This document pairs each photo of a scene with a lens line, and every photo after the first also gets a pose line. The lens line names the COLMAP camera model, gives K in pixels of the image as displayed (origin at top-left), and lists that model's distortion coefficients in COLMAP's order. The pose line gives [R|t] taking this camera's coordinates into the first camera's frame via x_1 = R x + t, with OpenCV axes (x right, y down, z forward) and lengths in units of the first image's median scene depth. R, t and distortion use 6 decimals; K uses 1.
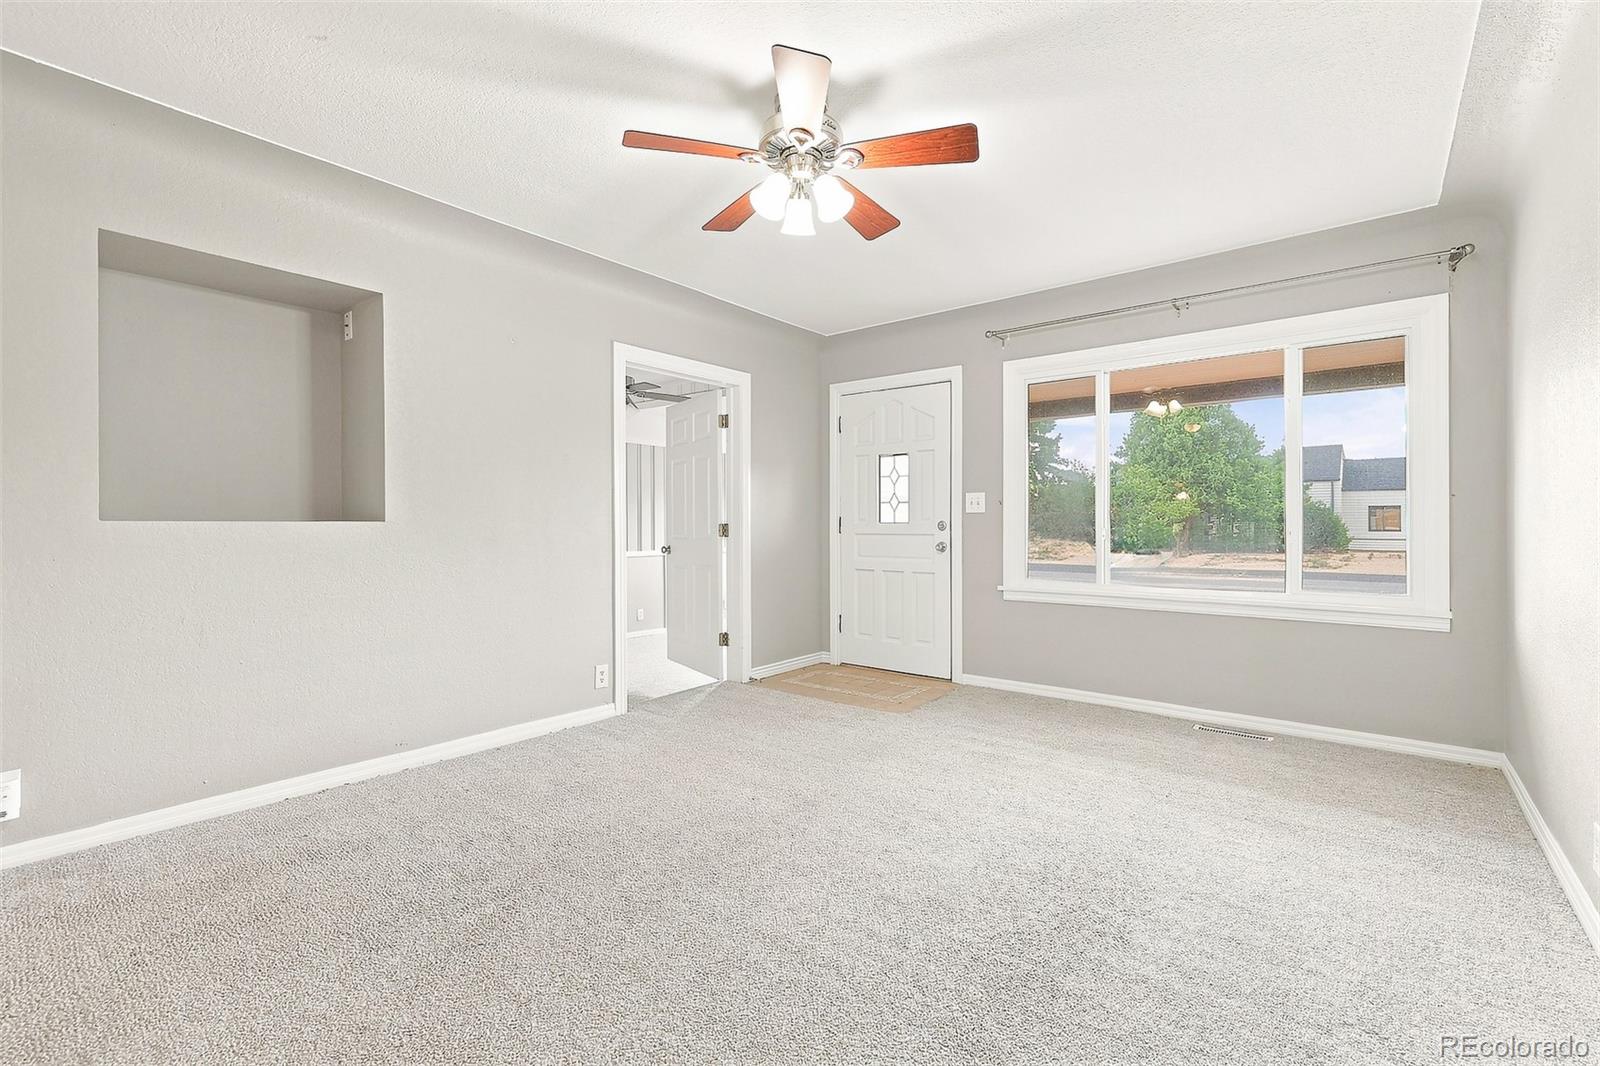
lens RADIAL K [[674.3, 0, 795.8], [0, 674.3, 523.2], [0, 0, 1]] dist [-0.000281, 0.000056]
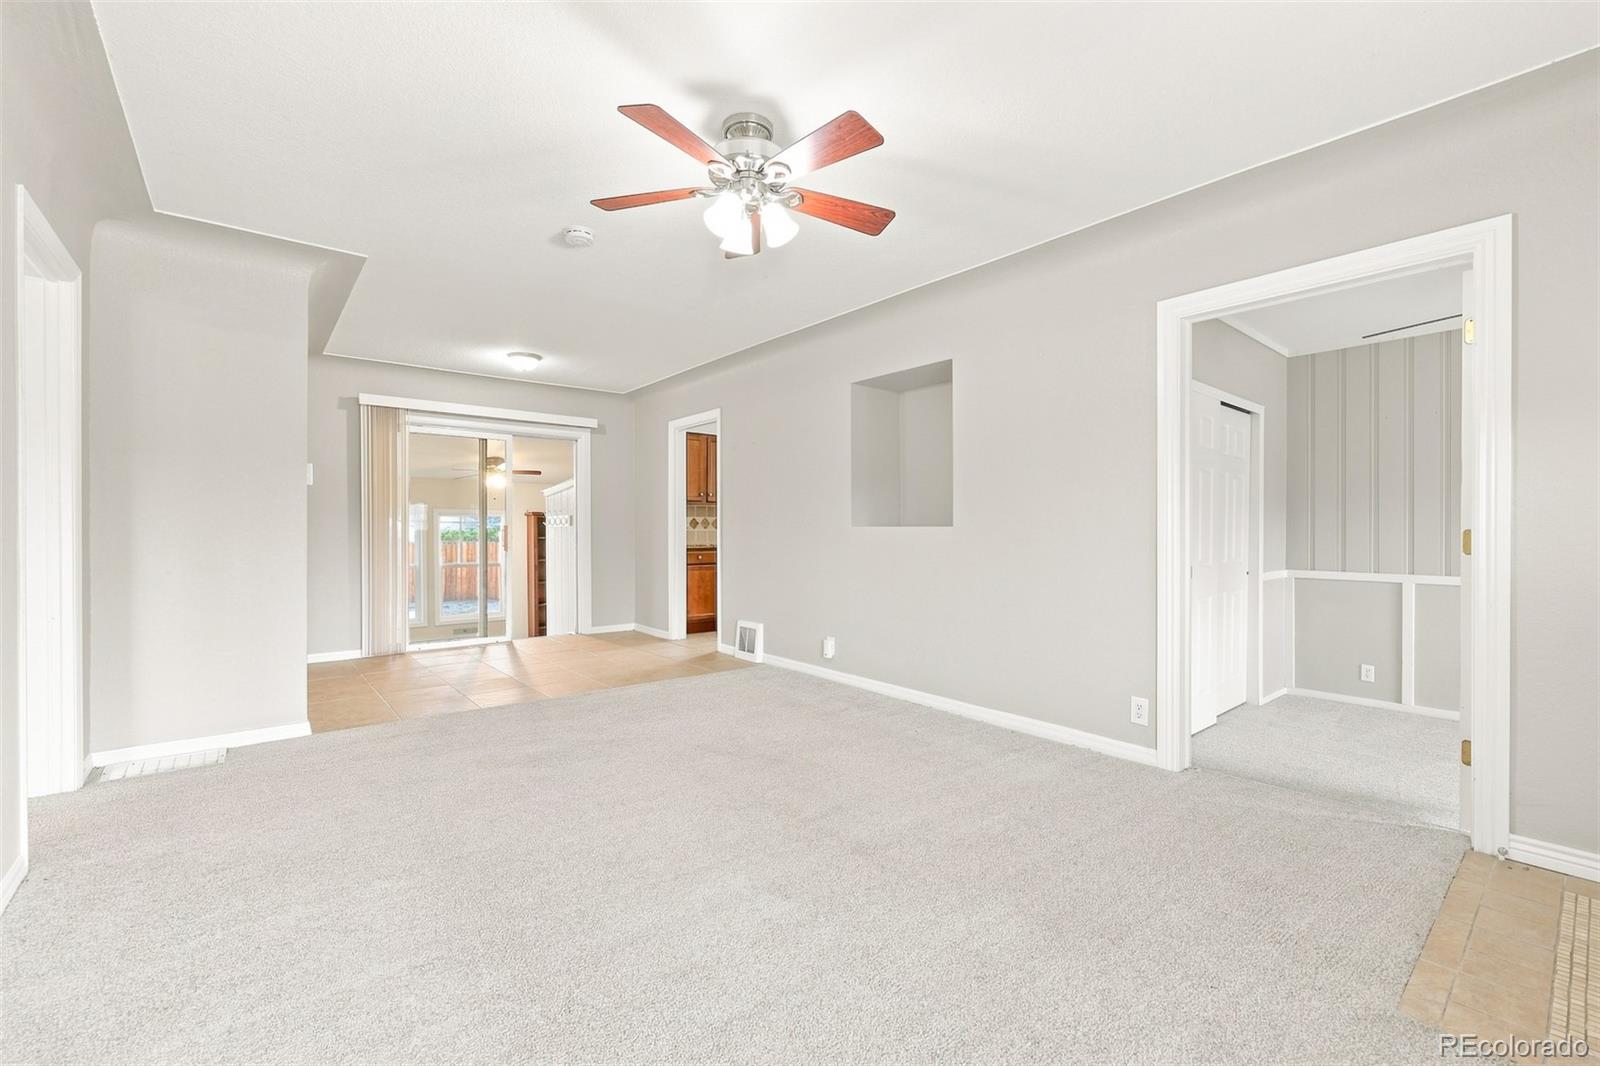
lens RADIAL K [[674.3, 0, 795.8], [0, 674.3, 533.0], [0, 0, 1]] dist [-0.000281, 0.000056]
pose [[-0.166129, 0.008201, -0.986070, 0.612143], [-0.003616, 0.999954, 0.008925, 0.001230], [0.986097, 0.005049, -0.166092, 0.729816]]
